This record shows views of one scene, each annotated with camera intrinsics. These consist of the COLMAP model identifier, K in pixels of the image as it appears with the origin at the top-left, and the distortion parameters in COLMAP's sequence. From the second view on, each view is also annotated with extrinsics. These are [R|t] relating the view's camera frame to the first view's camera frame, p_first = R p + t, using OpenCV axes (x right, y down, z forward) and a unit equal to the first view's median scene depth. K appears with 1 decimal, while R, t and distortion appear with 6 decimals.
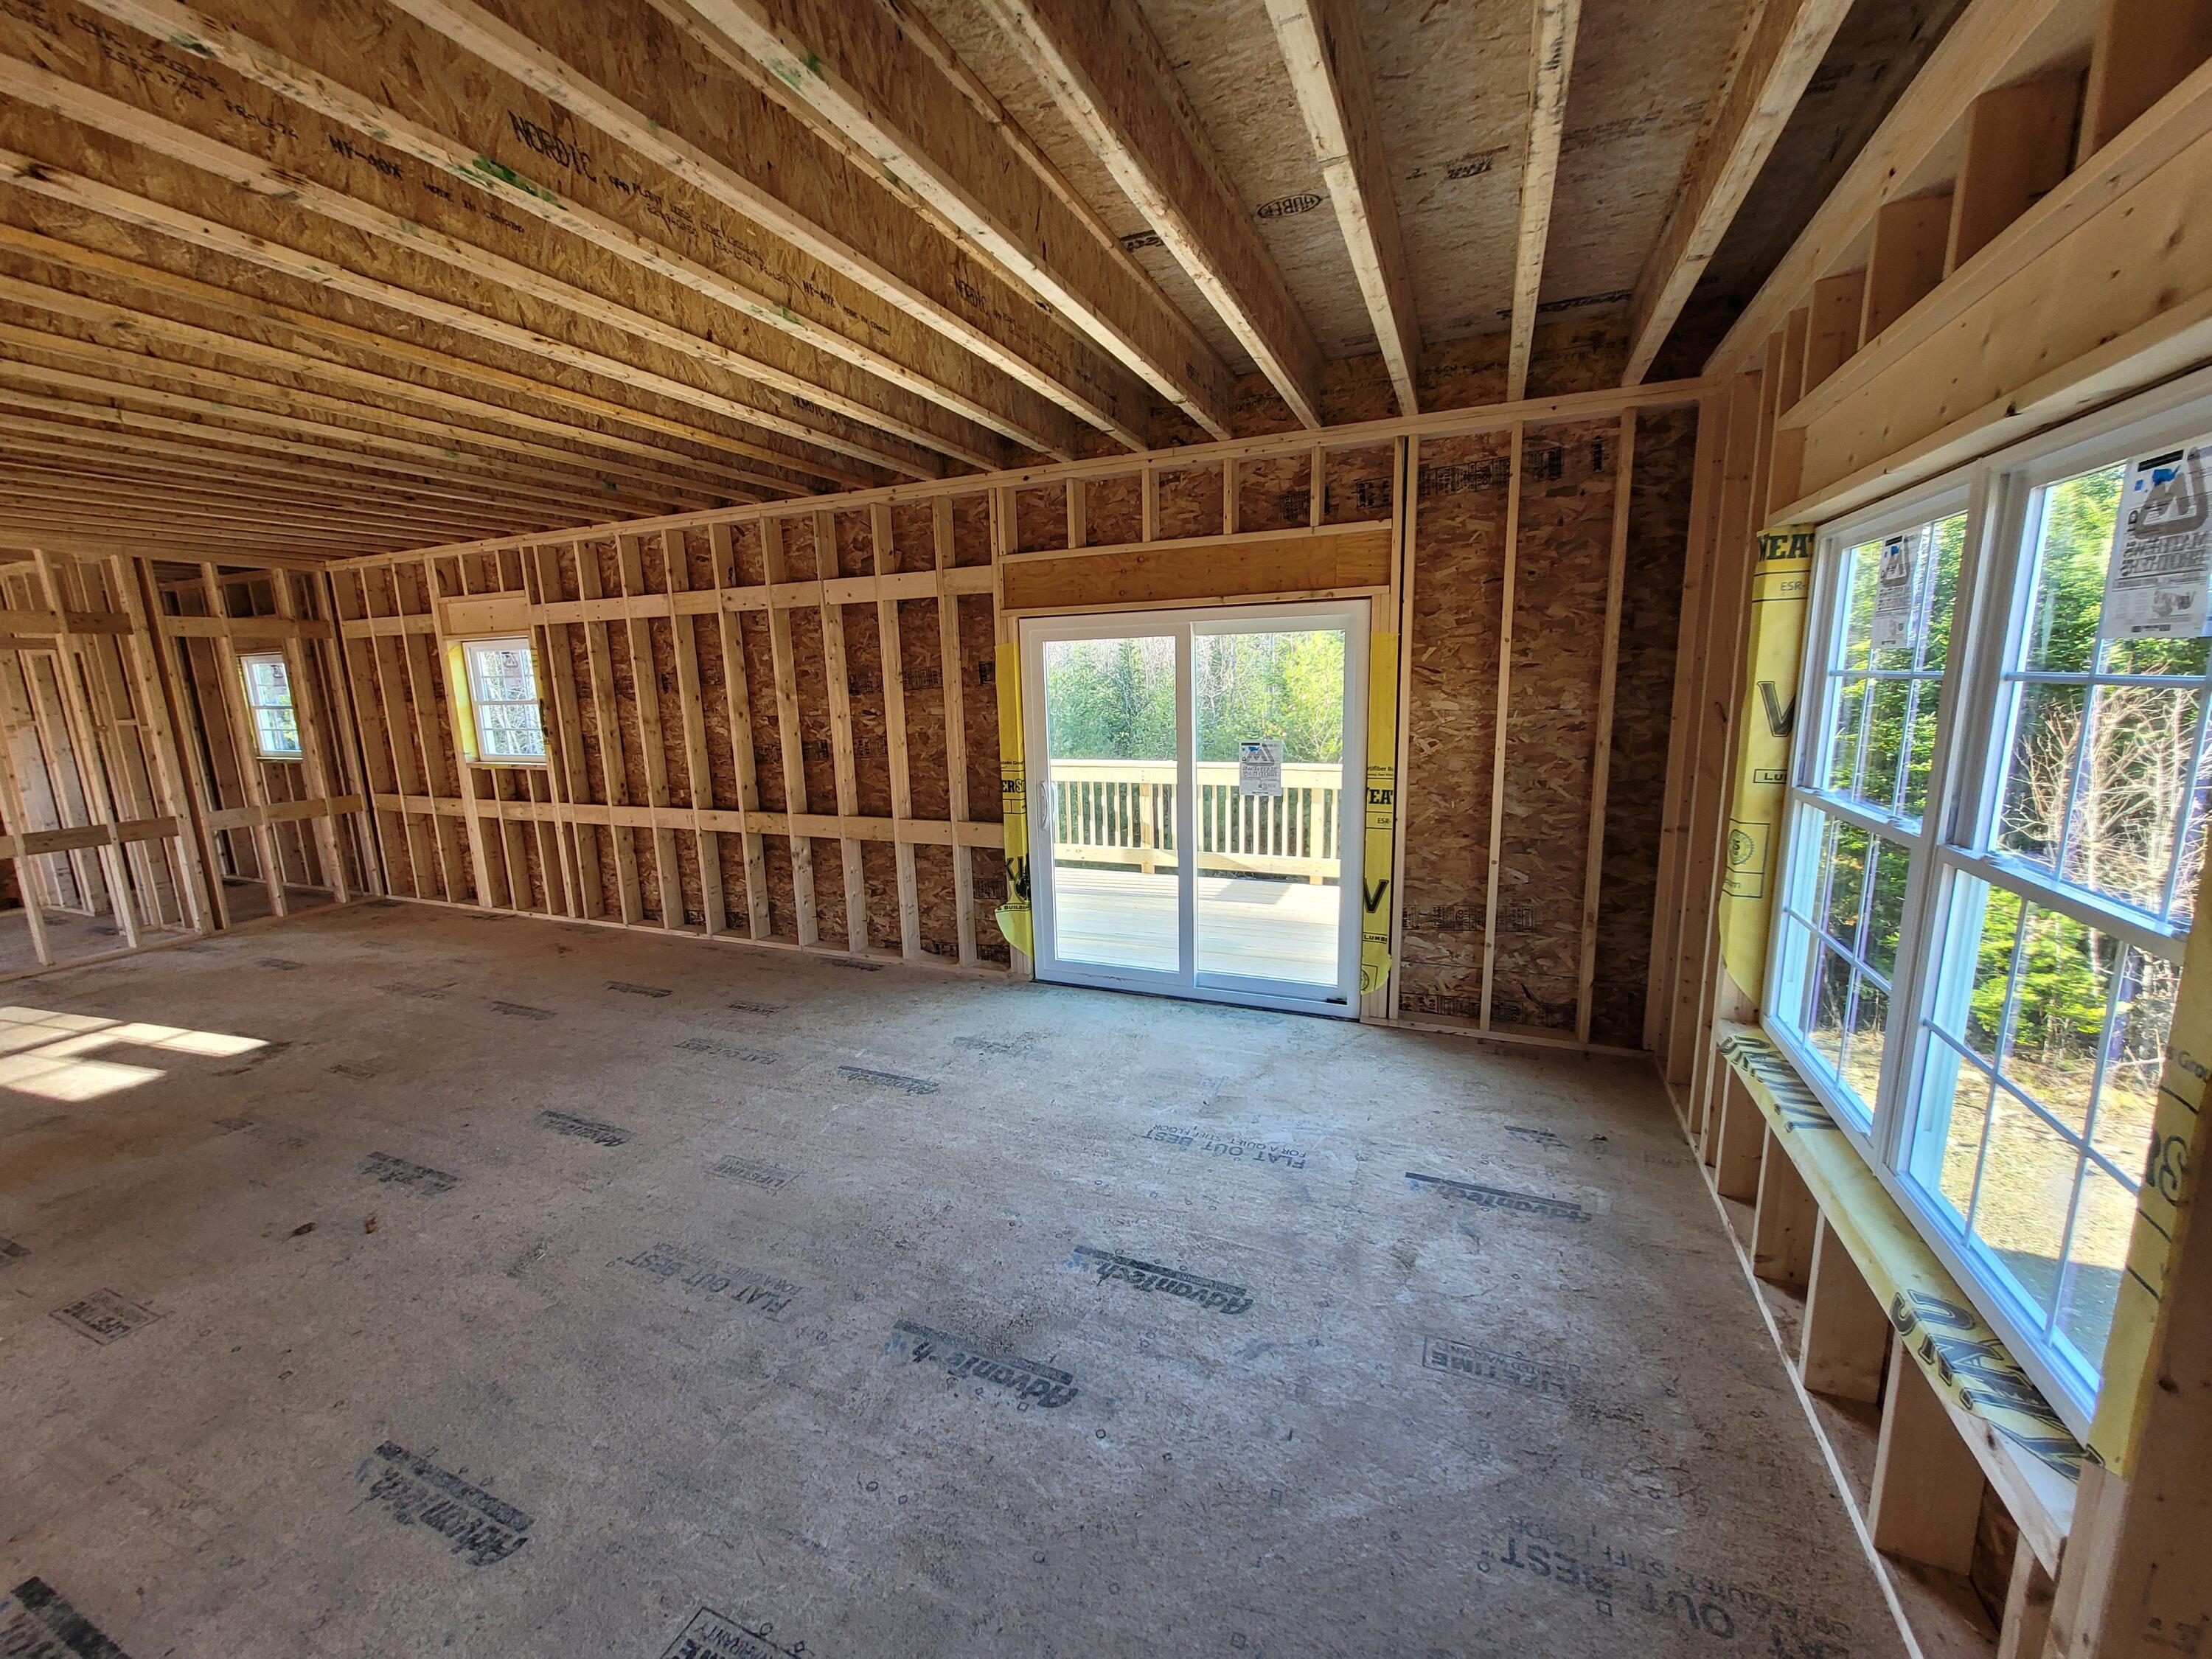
lens RADIAL K [[857.0, 0, 1114.2], [0, 857.0, 832.7], [0, 0, 1]] dist [0.000817, -0.000322]
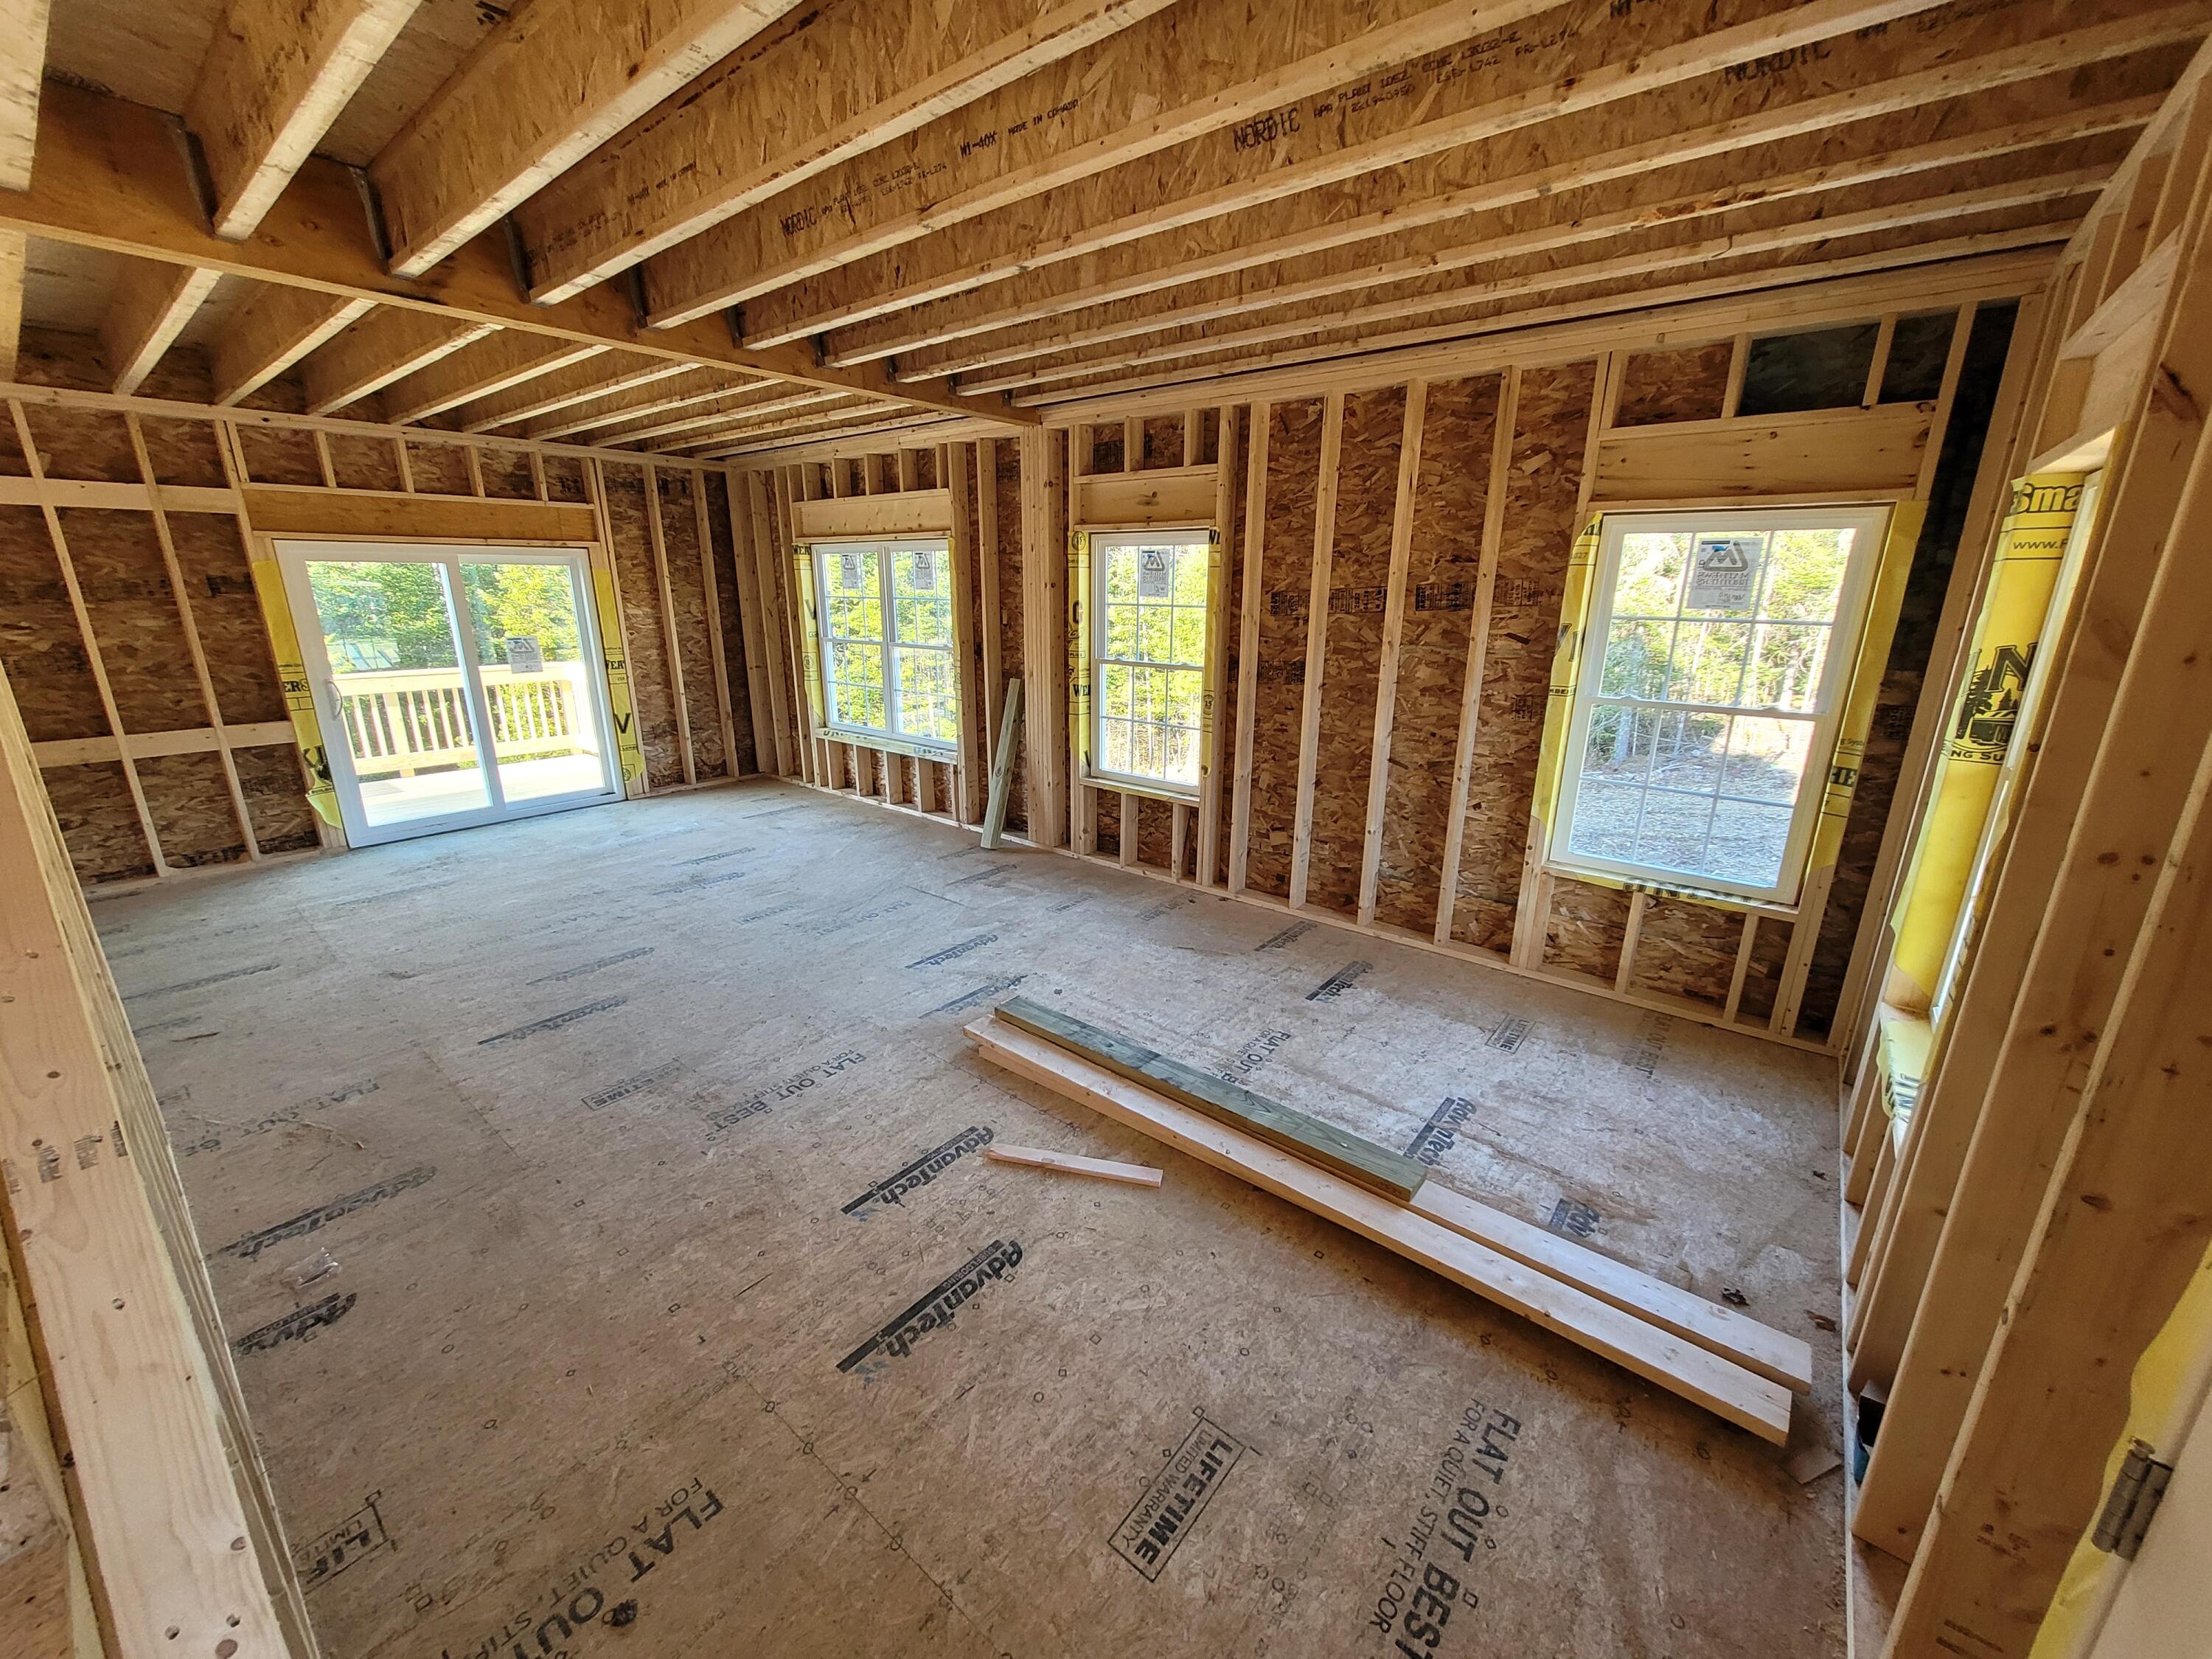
lens RADIAL K [[857.0, 0, 1114.2], [0, 857.0, 832.7], [0, 0, 1]] dist [0.000817, -0.000322]
pose [[0.276104, -0.244031, 0.929632, -1.209095], [0.160964, 0.965310, 0.205589, 0.099902], [-0.947553, 0.092874, 0.305806, -0.504859]]
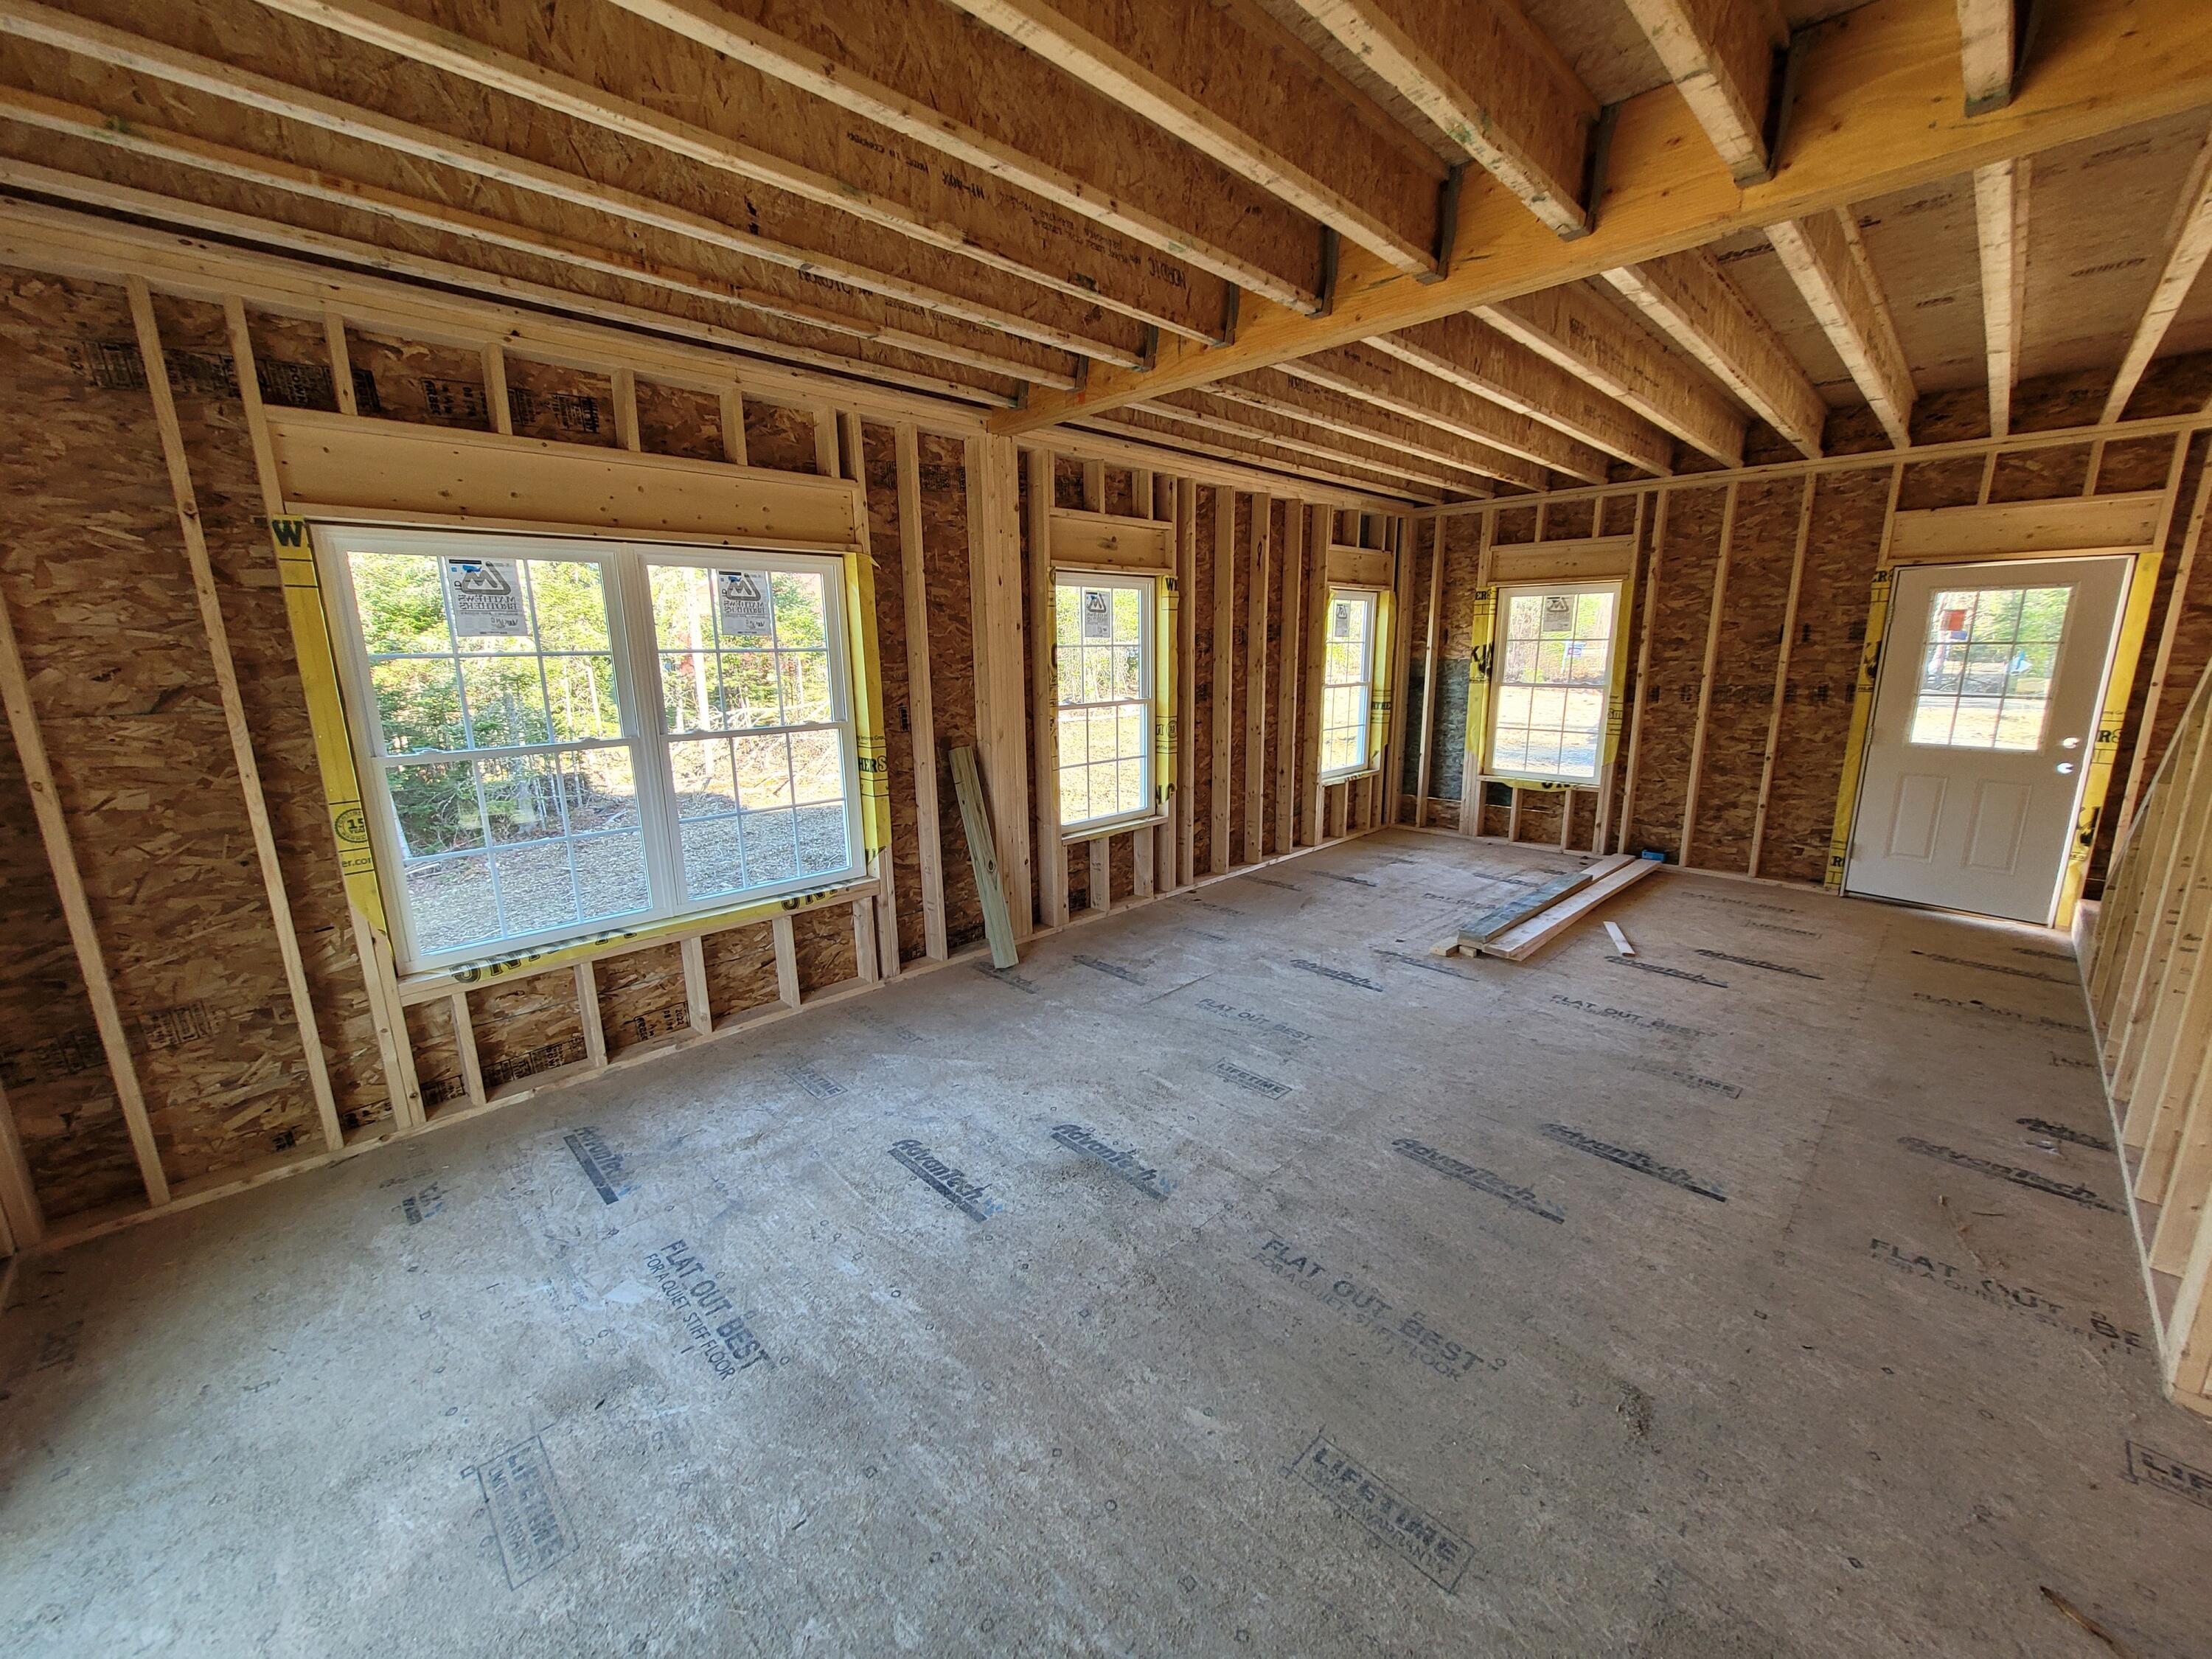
lens RADIAL K [[865.1, 0, 1106.0], [0, 865.1, 829.5], [0, 0, 1]] dist [-0.001971, -0.000520]
pose [[-0.920914, -0.043324, 0.387350, -0.378891], [0.107596, 0.926930, 0.359479, -0.189996], [-0.374620, 0.372726, -0.848961, 1.141552]]
